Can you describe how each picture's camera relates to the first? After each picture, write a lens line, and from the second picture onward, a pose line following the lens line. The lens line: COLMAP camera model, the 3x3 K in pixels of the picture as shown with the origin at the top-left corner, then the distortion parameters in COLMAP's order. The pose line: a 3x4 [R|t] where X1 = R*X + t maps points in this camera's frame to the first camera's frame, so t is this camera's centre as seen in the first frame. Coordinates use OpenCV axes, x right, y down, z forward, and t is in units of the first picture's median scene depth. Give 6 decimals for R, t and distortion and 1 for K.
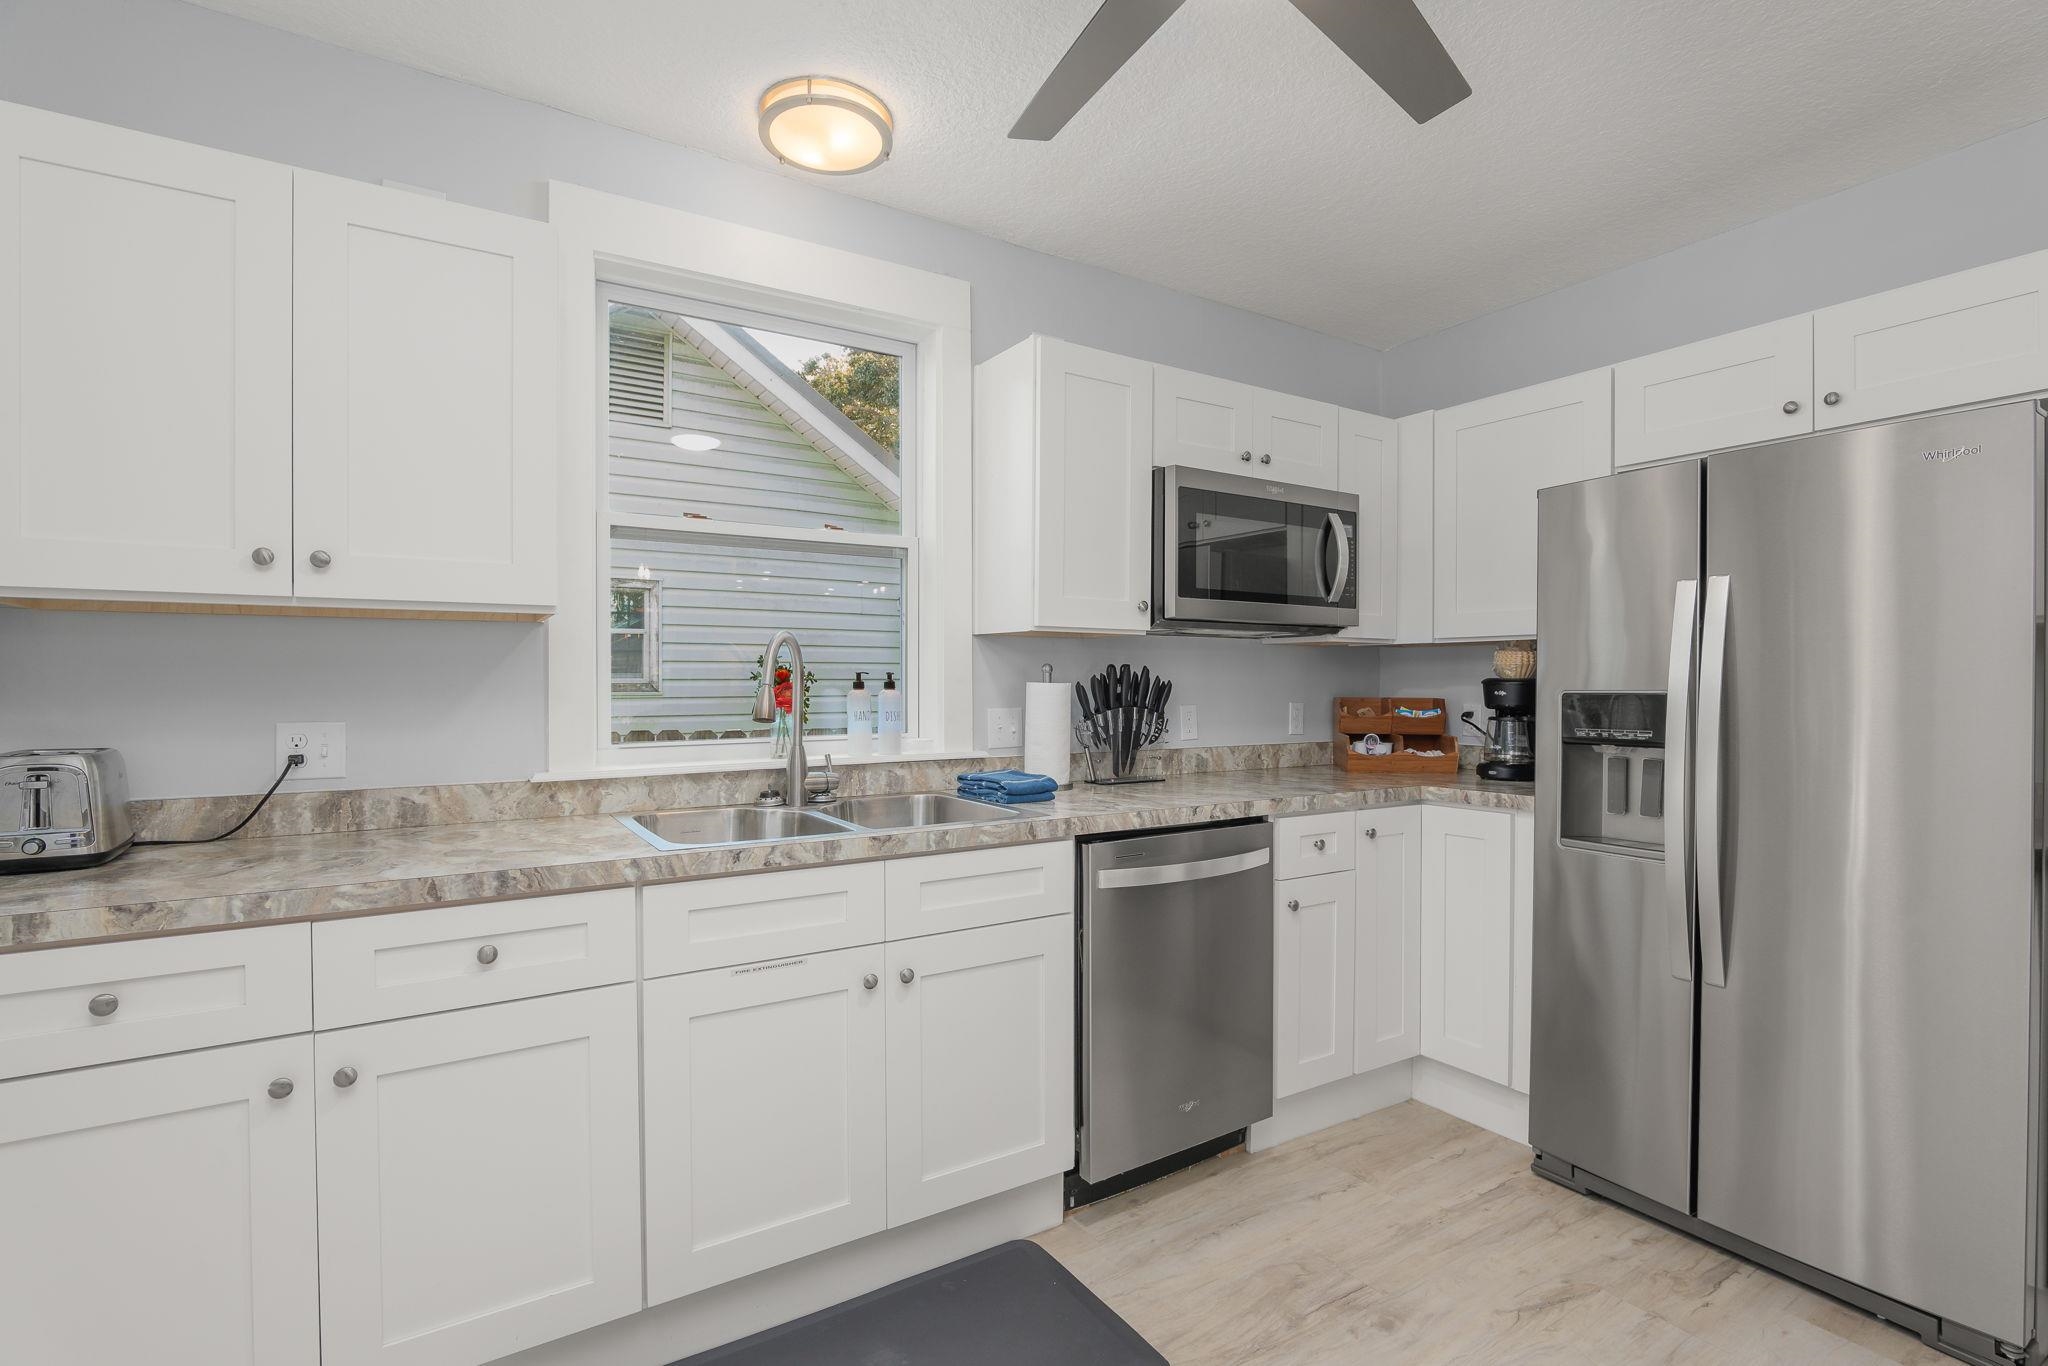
lens RADIAL K [[963.9, 0, 1037.8], [0, 963.9, 682.4], [0, 0, 1]] dist [-0.020373, 0.003836]
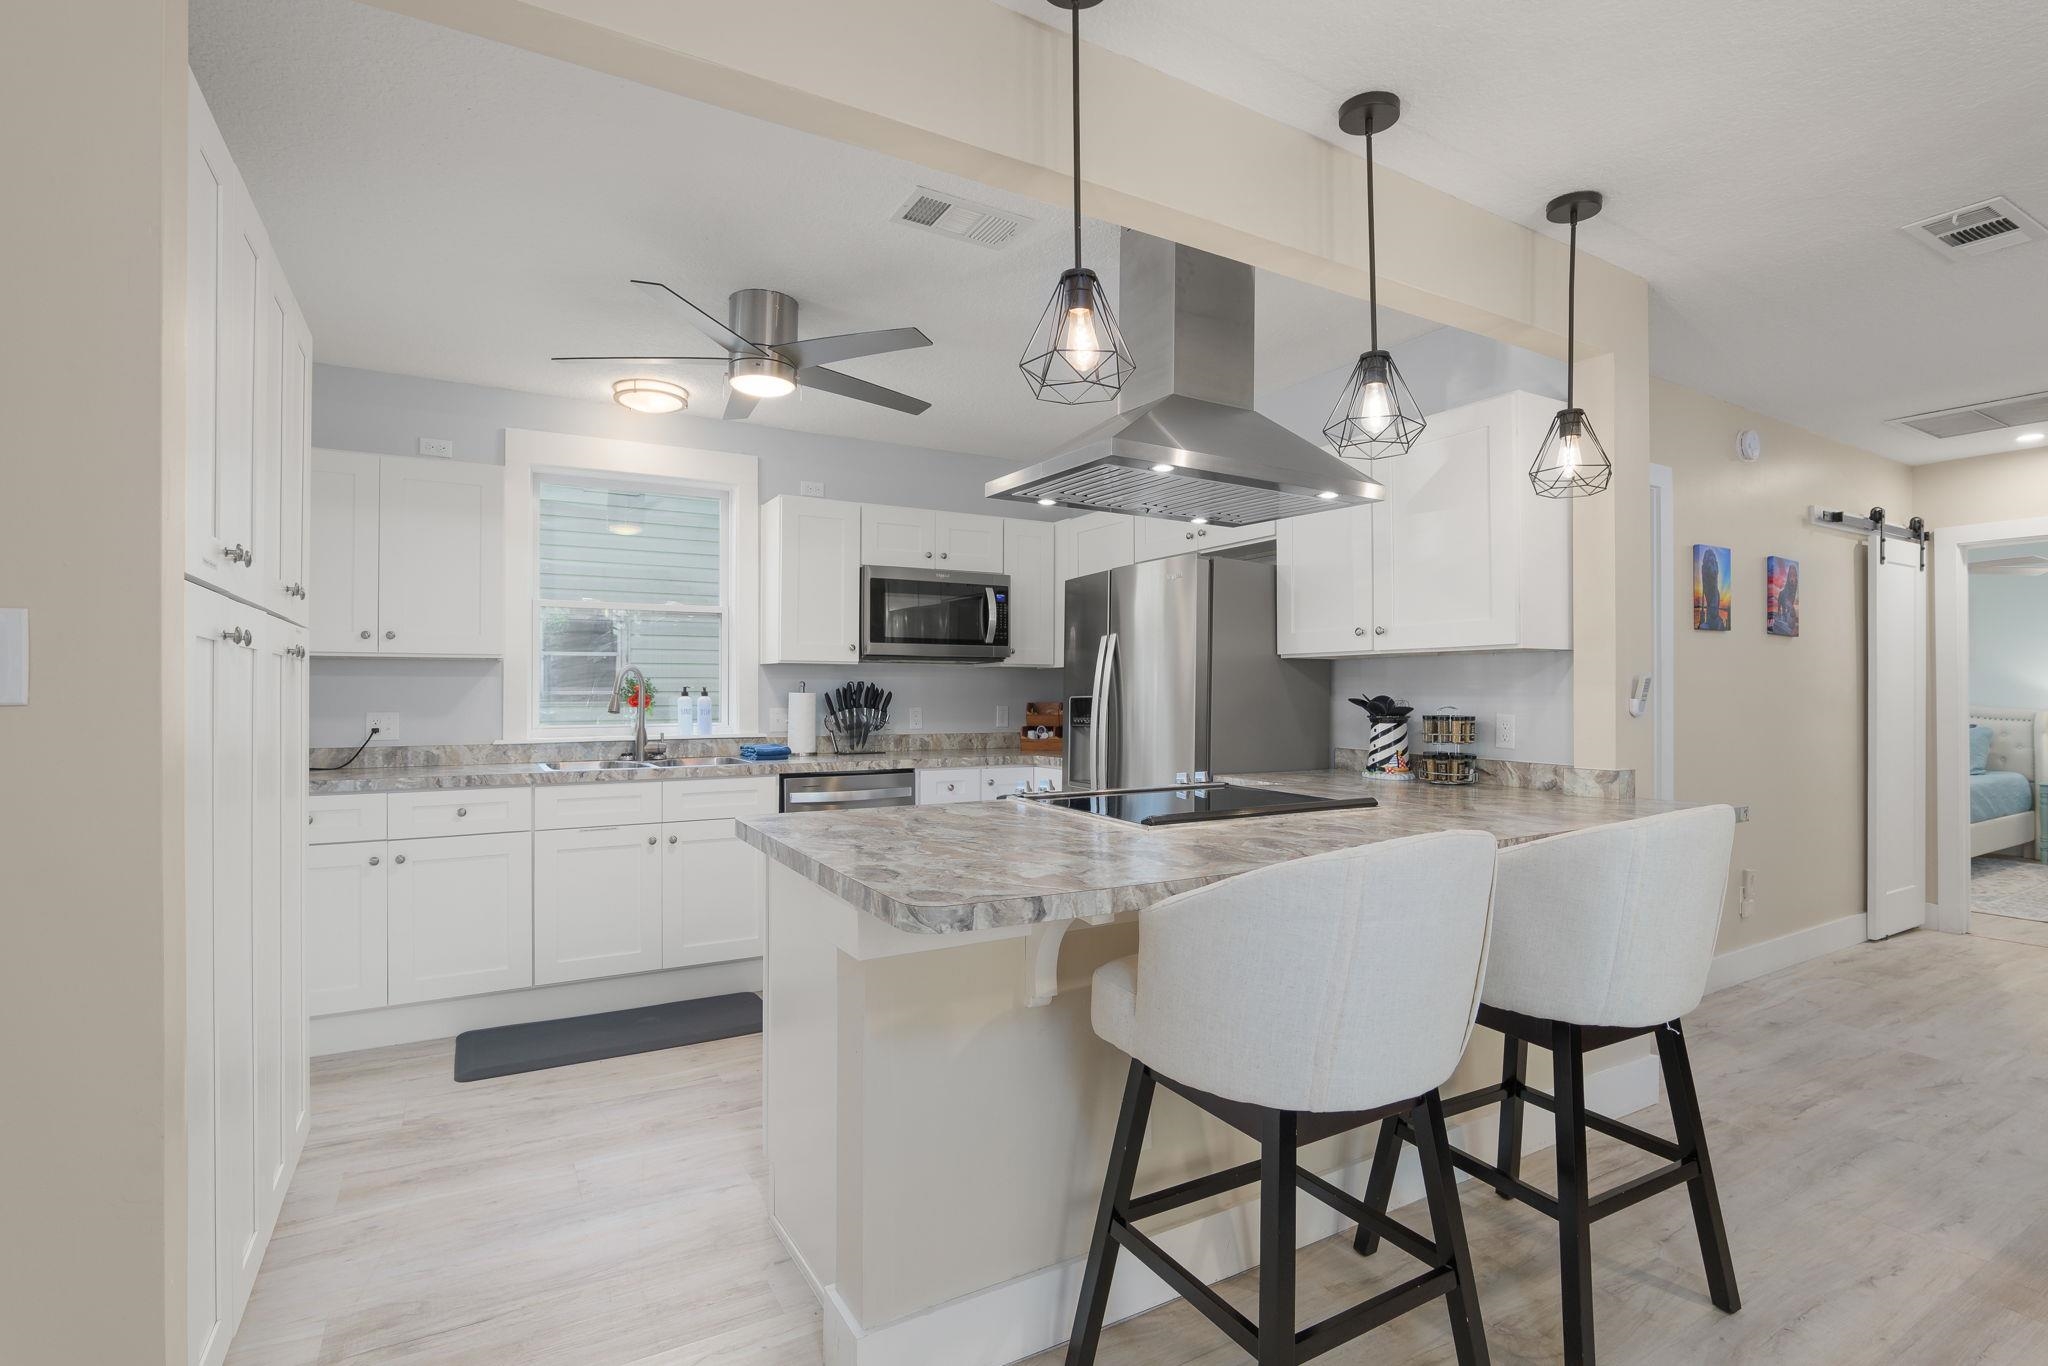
lens RADIAL K [[963.9, 0, 1020.3], [0, 963.9, 678.1], [0, 0, 1]] dist [-0.020373, 0.003836]
pose [[0.999216, -0.001818, -0.039545, 0.477215], [0.001088, 0.999829, -0.018469, 0.006802], [0.039572, 0.018411, 0.999047, -0.694880]]
